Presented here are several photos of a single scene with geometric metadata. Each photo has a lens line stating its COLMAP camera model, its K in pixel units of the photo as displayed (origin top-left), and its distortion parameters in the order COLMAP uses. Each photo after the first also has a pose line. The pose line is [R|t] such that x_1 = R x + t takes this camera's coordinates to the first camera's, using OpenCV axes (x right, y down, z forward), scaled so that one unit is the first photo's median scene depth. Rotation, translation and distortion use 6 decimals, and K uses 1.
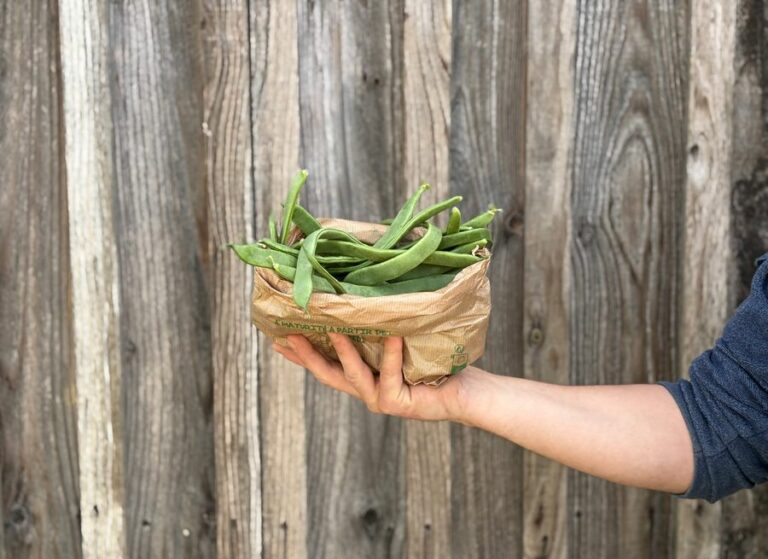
lens RADIAL K [[1248.5, 0, 382.9], [0, 1248.5, 304.1], [0, 0, 1]] dist [0.235174, -0.959293]
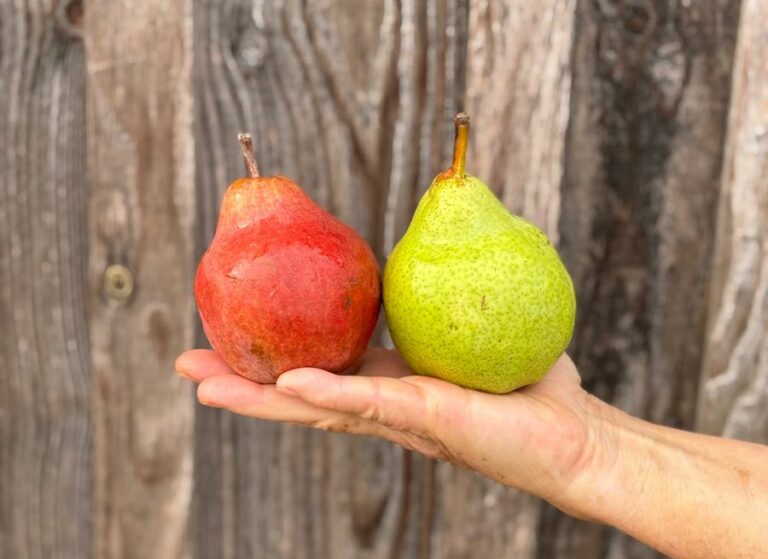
lens RADIAL K [[1612.6, 0, 384.0], [0, 1612.6, 279.5], [0, 0, 1]] dist [0.212253, -0.315755]
pose [[0.996702, 0.065015, -0.048555, 0.239574], [-0.055203, 0.981838, 0.181515, -0.081717], [0.059474, -0.178236, 0.982189, 0.451216]]
